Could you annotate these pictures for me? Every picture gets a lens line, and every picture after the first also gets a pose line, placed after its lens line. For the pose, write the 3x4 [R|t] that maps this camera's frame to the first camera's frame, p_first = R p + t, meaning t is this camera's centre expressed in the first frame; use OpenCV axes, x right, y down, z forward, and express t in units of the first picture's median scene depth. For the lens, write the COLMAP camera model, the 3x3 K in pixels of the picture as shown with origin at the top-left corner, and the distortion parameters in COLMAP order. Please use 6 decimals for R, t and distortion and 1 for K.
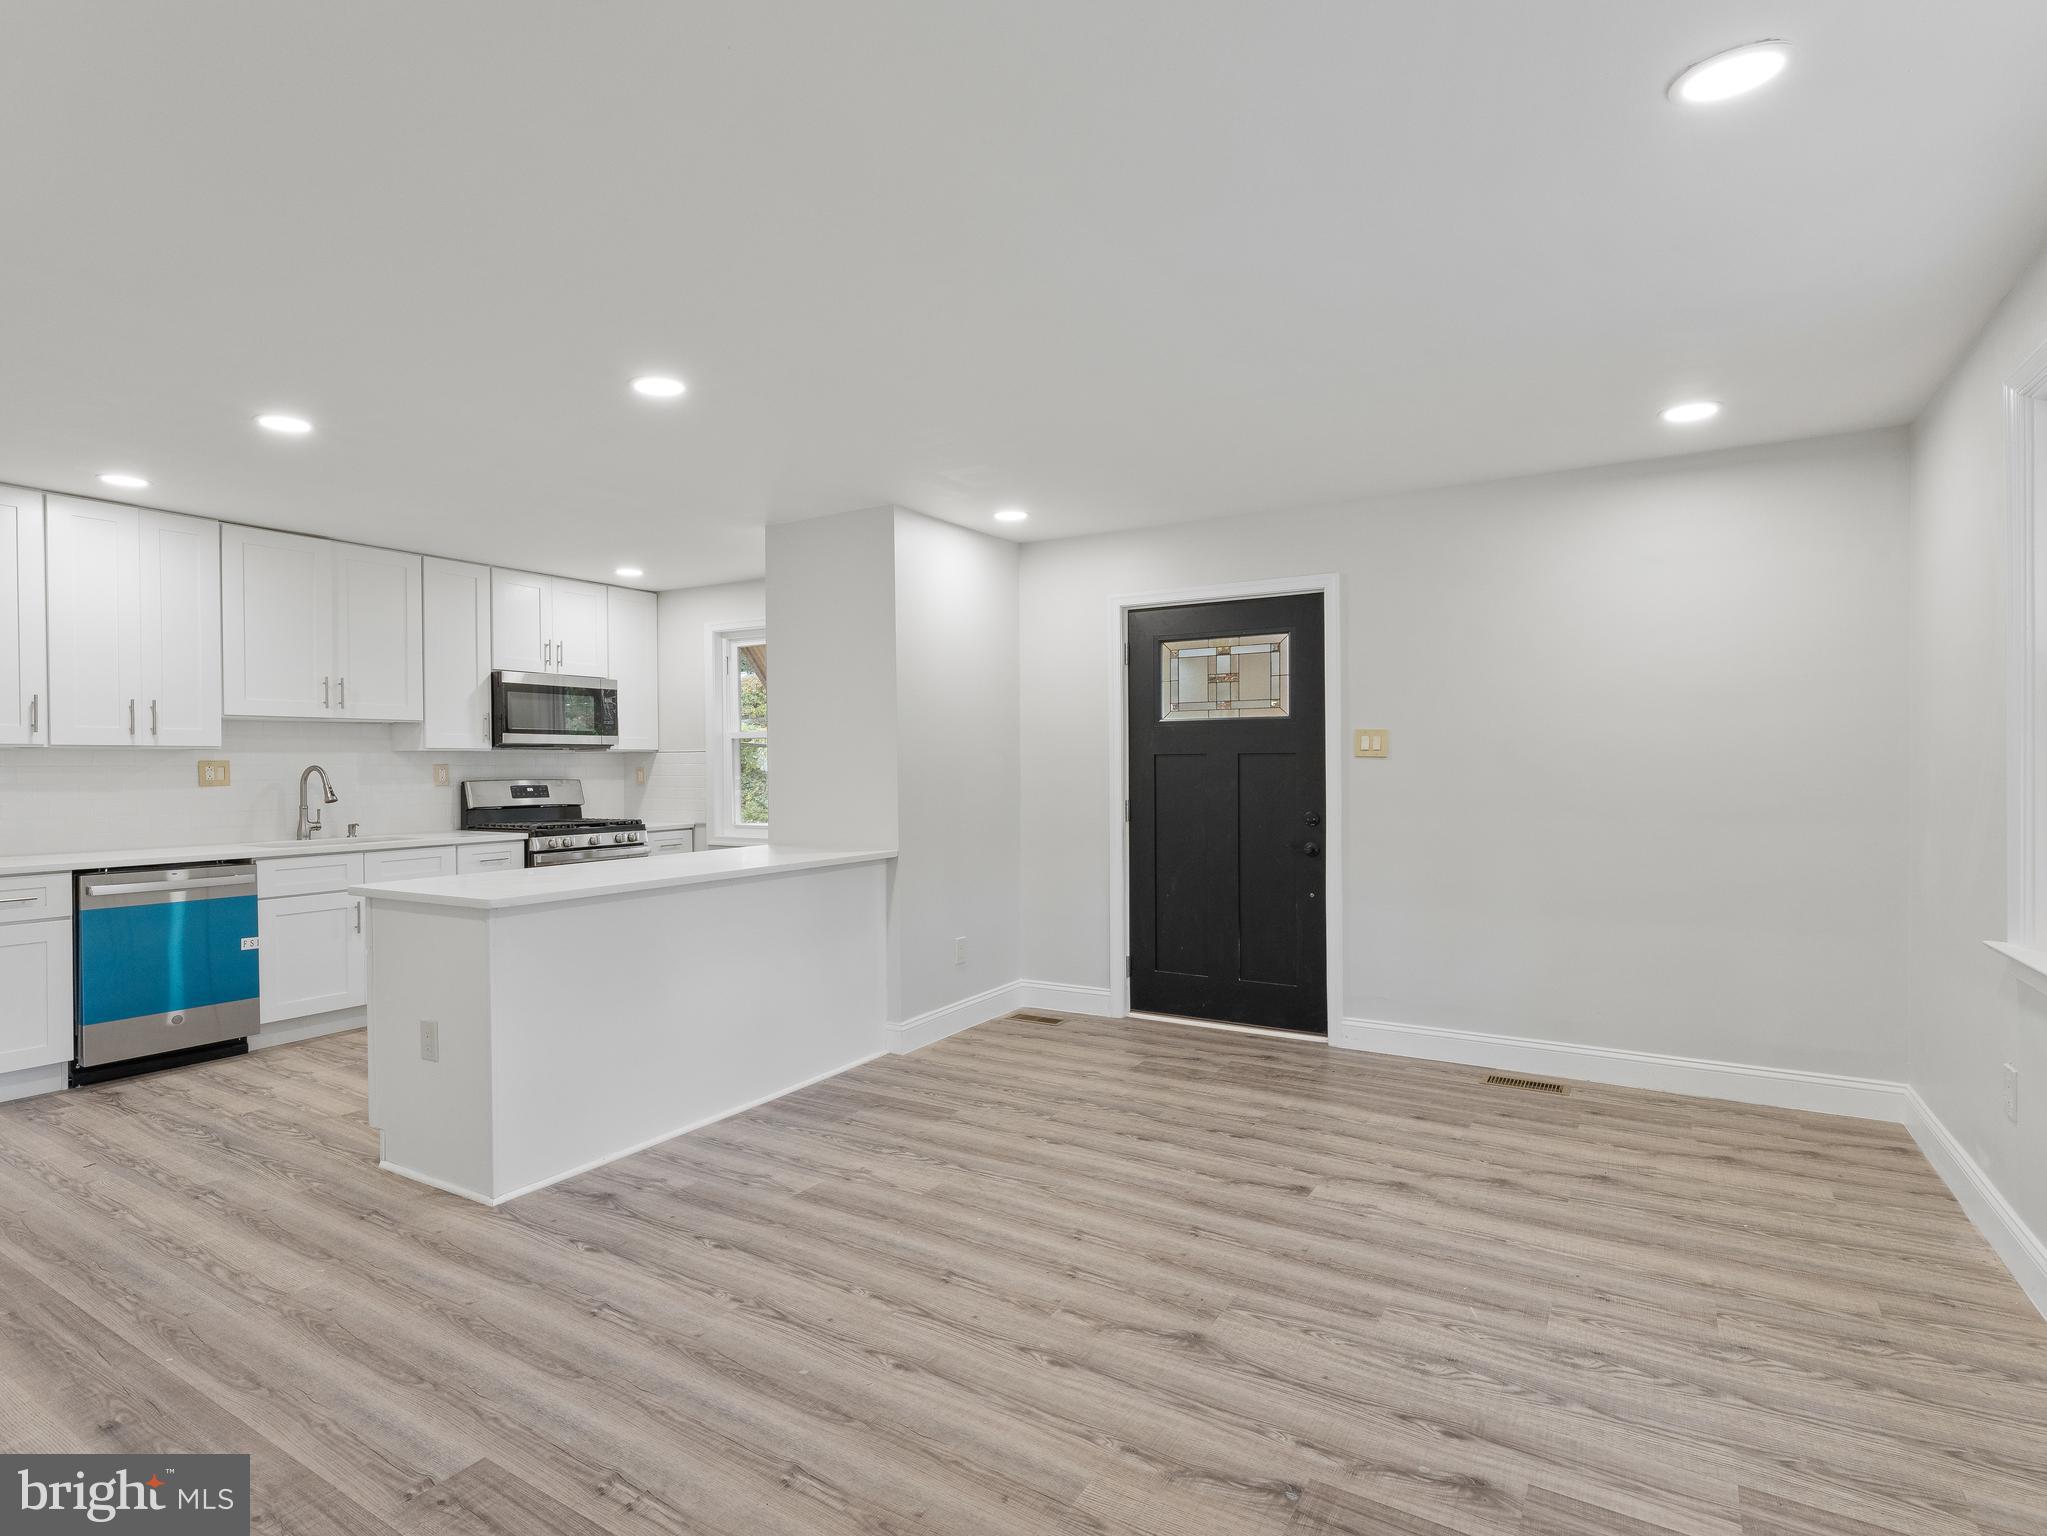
lens RADIAL K [[1040.6, 0, 1012.4], [0, 1040.6, 766.0], [0, 0, 1]] dist [0.001353, 0.000198]
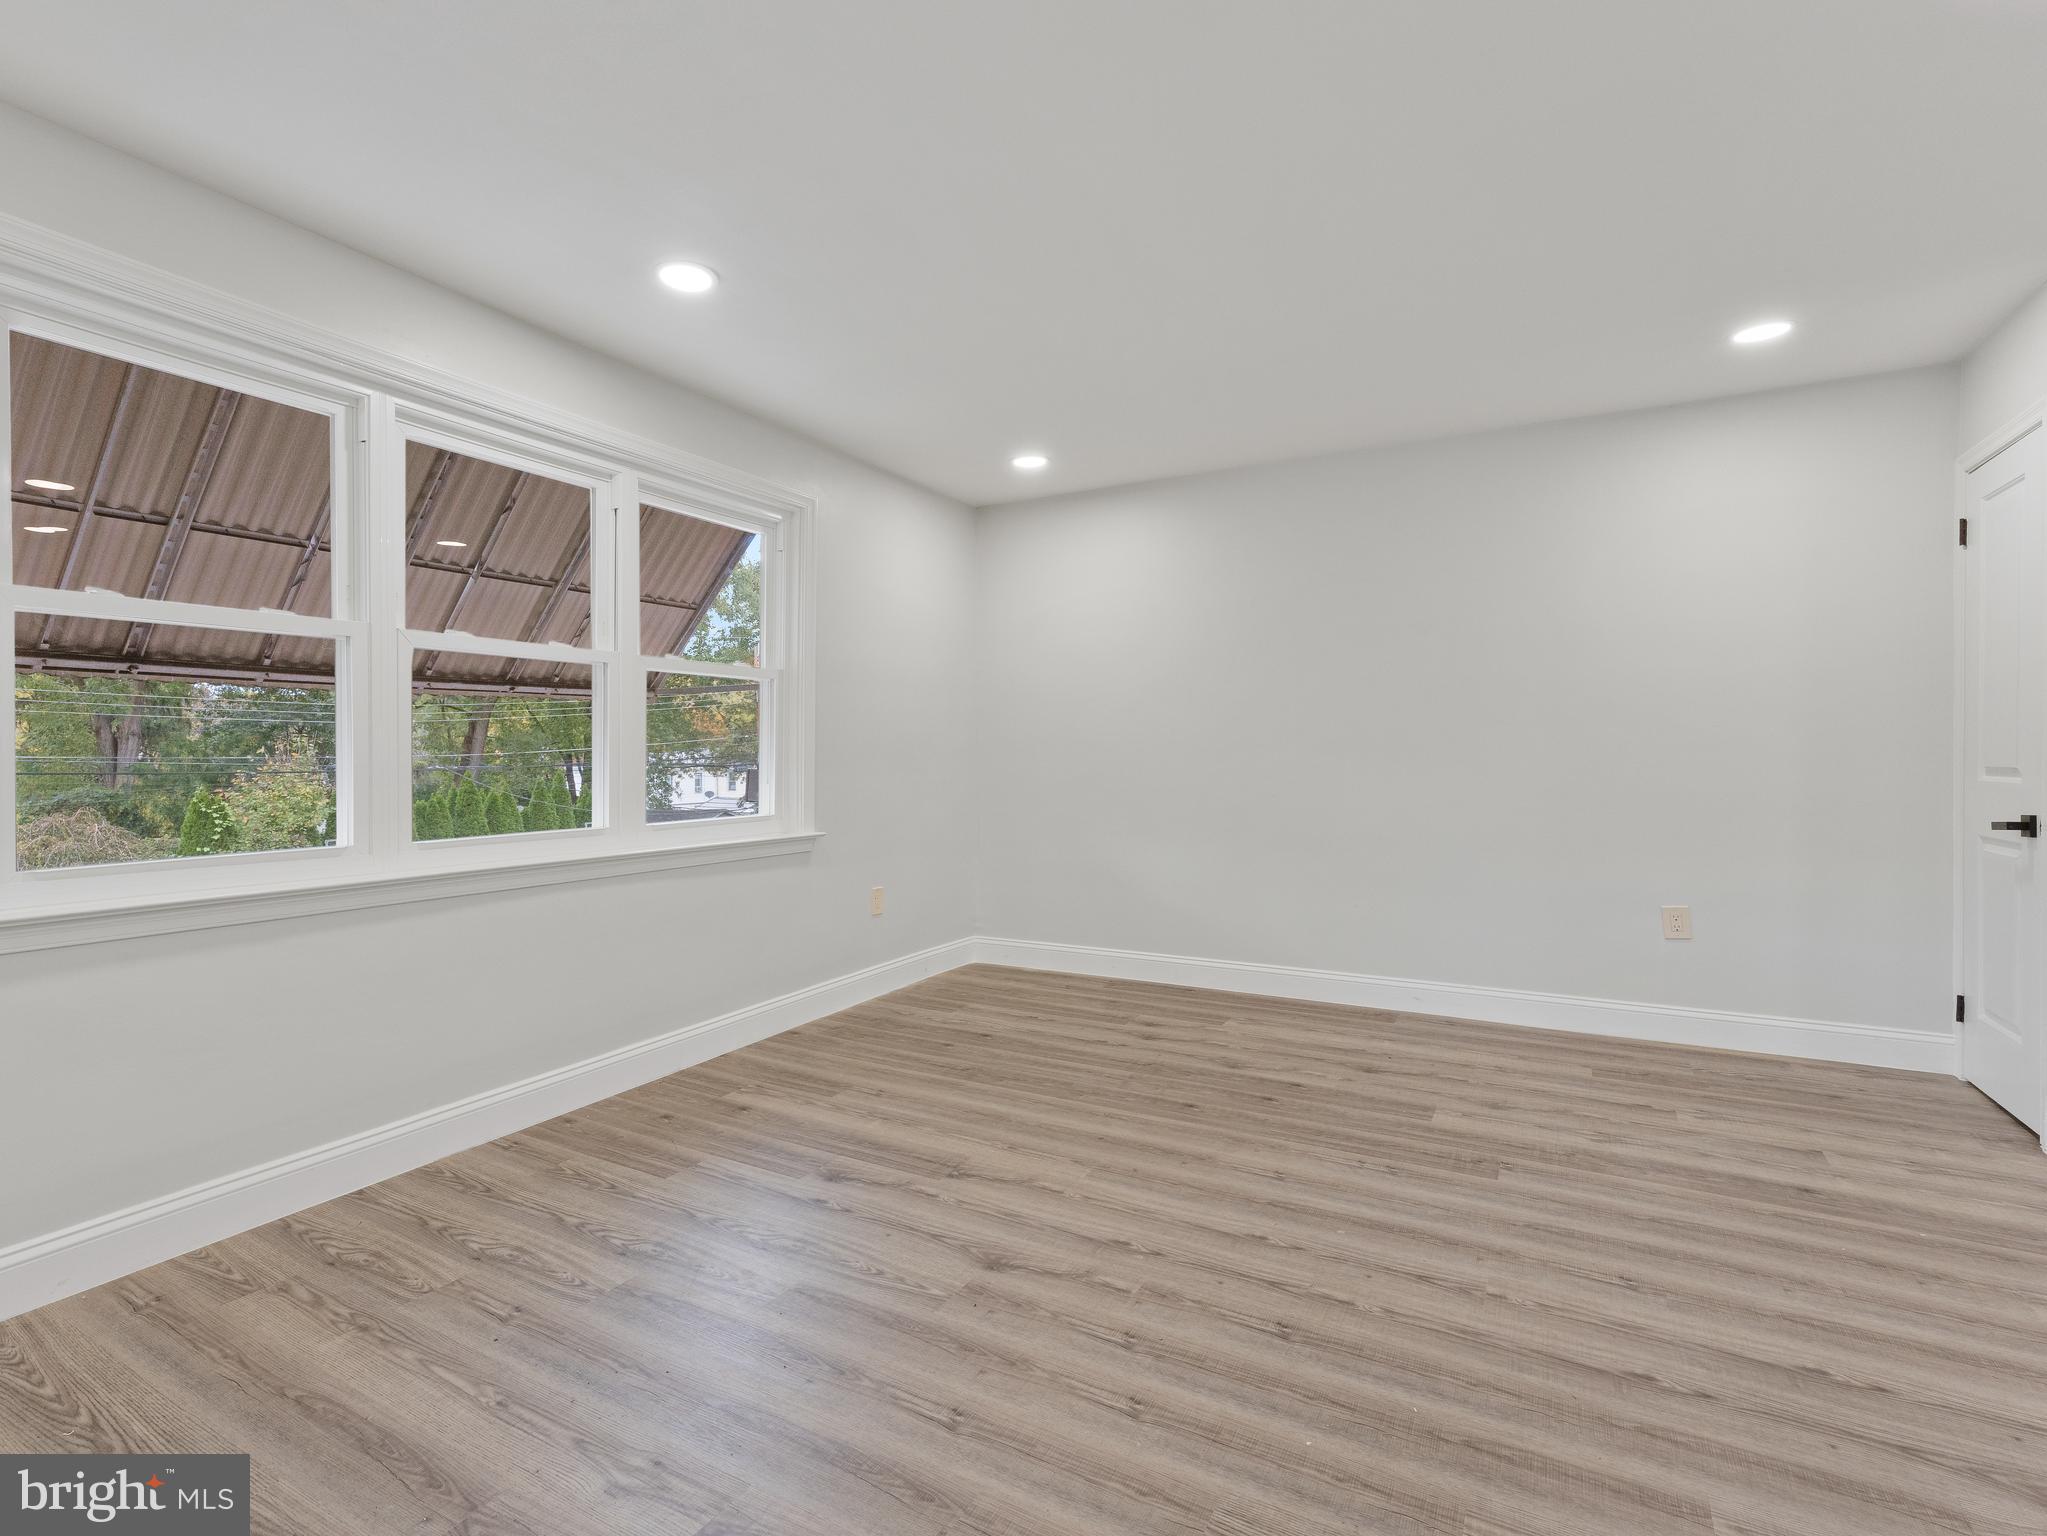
lens RADIAL K [[977.8, 0, 935.0], [0, 977.8, 778.9], [0, 0, 1]] dist [0.001963, -0.000035]
pose [[-0.999905, 0.005331, 0.012695, 0.172104], [0.005684, 0.999592, 0.027988, 0.036067], [-0.012540, 0.028057, -0.999528, 1.537228]]
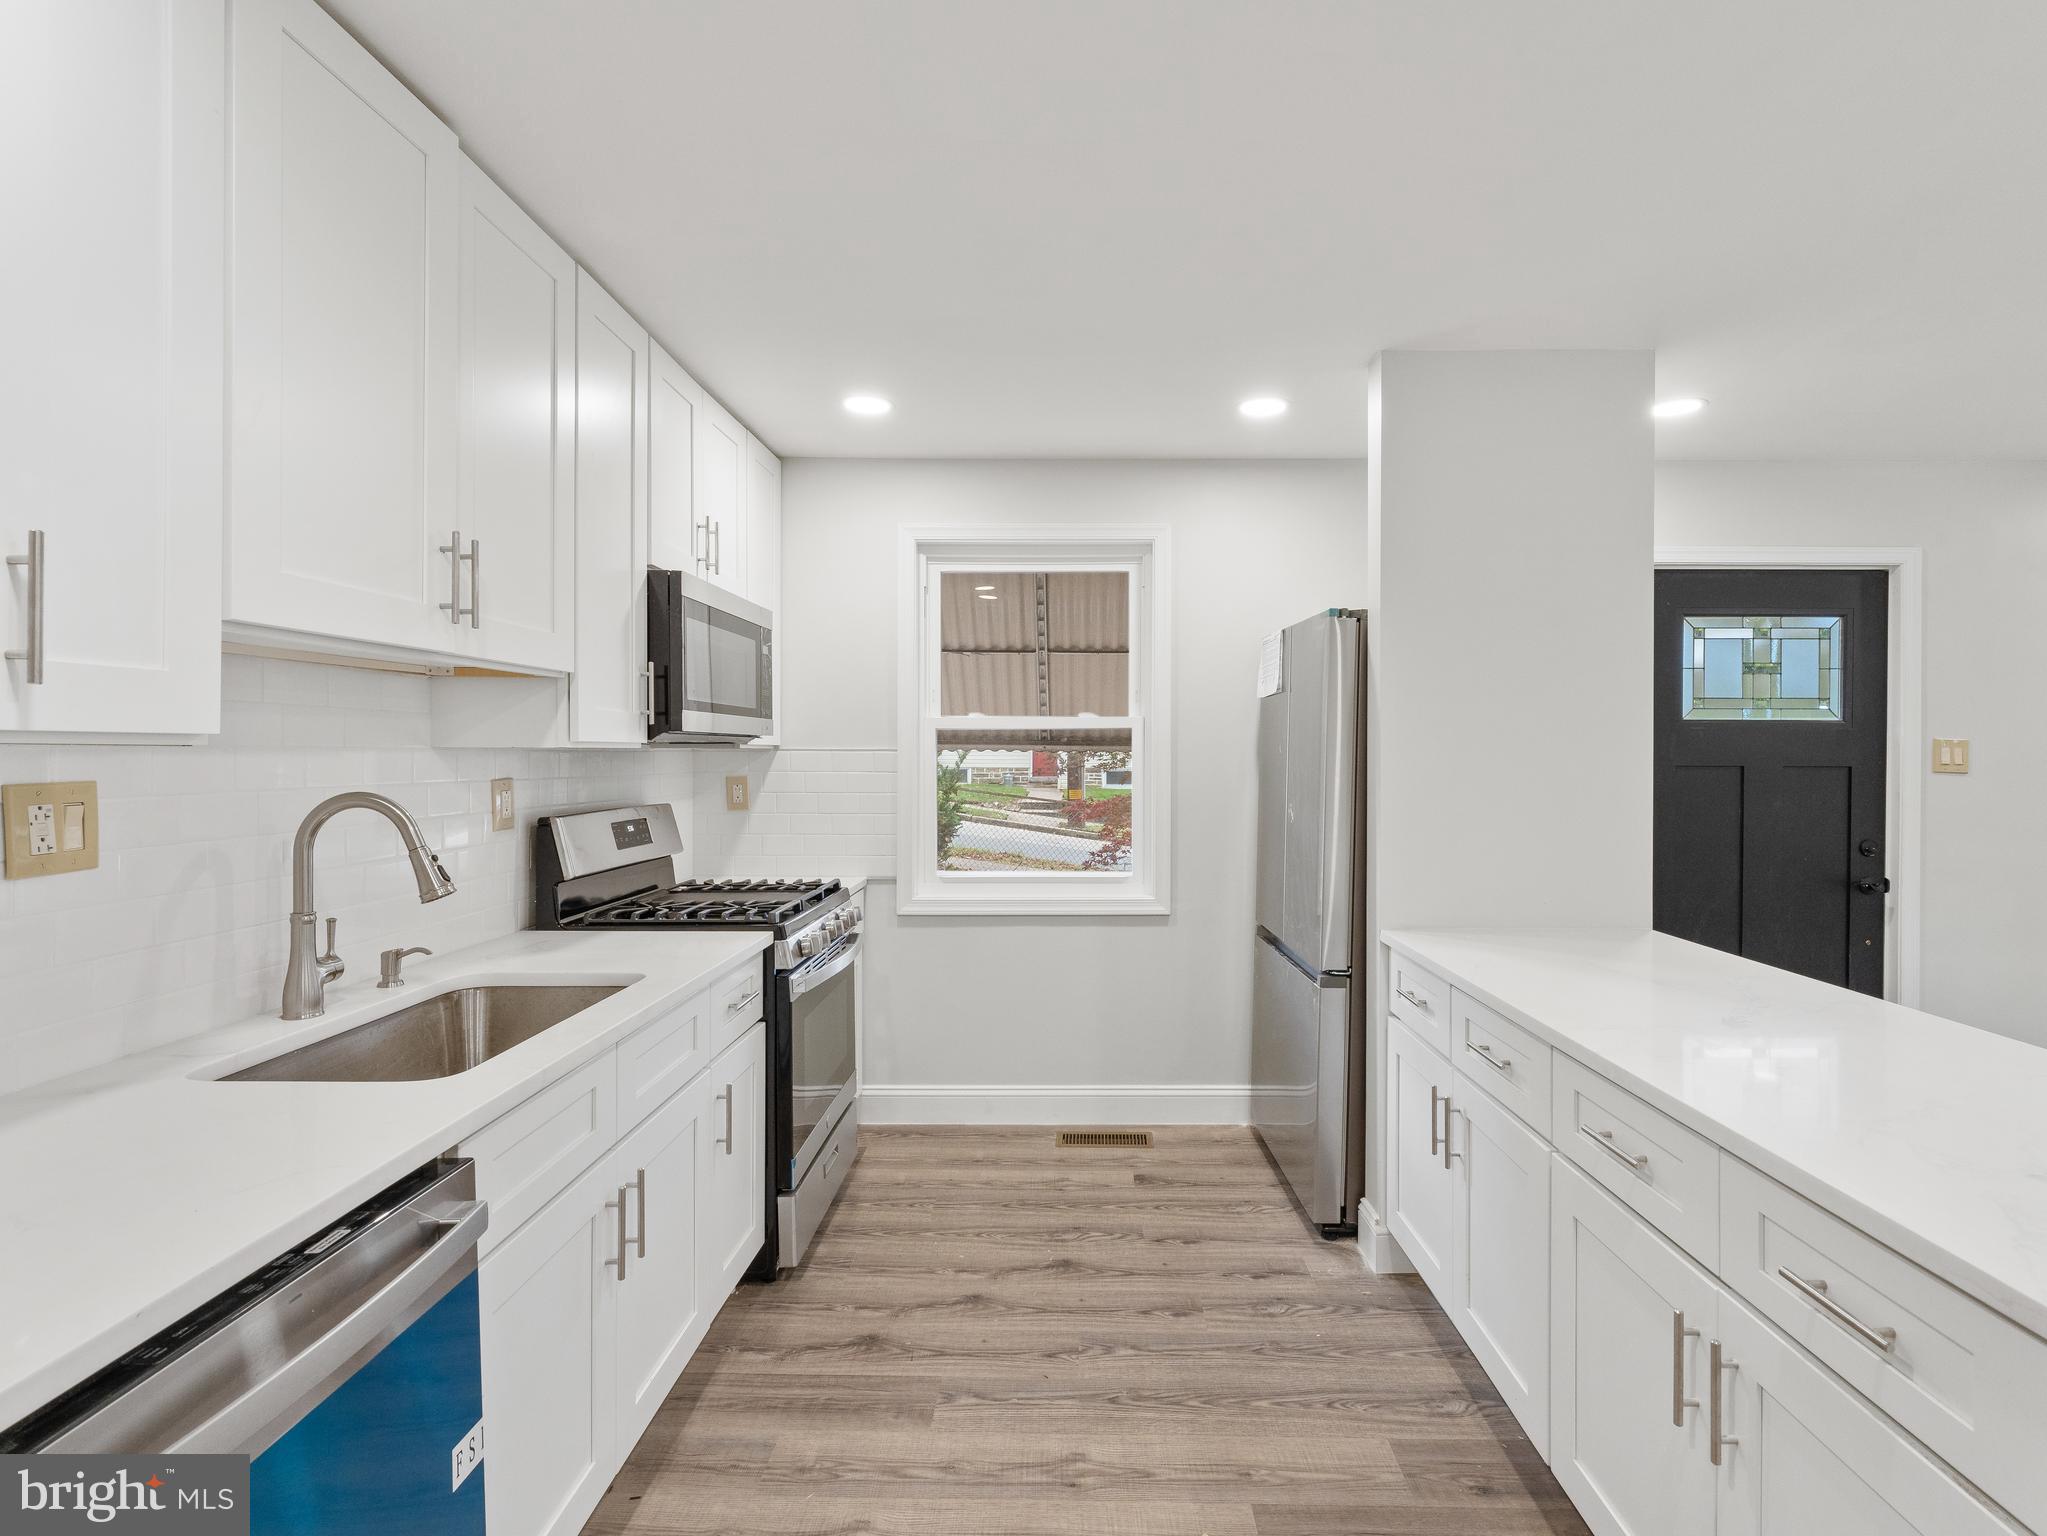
lens RADIAL K [[1033.8, 0, 1005.9], [0, 1033.8, 754.4], [0, 0, 1]] dist [0.002098, -0.000525]
pose [[0.859736, 0.007323, 0.510686, -1.137452], [-0.009167, 0.999957, 0.001094, -0.026724], [-0.510657, -0.005622, 0.859766, 1.044369]]
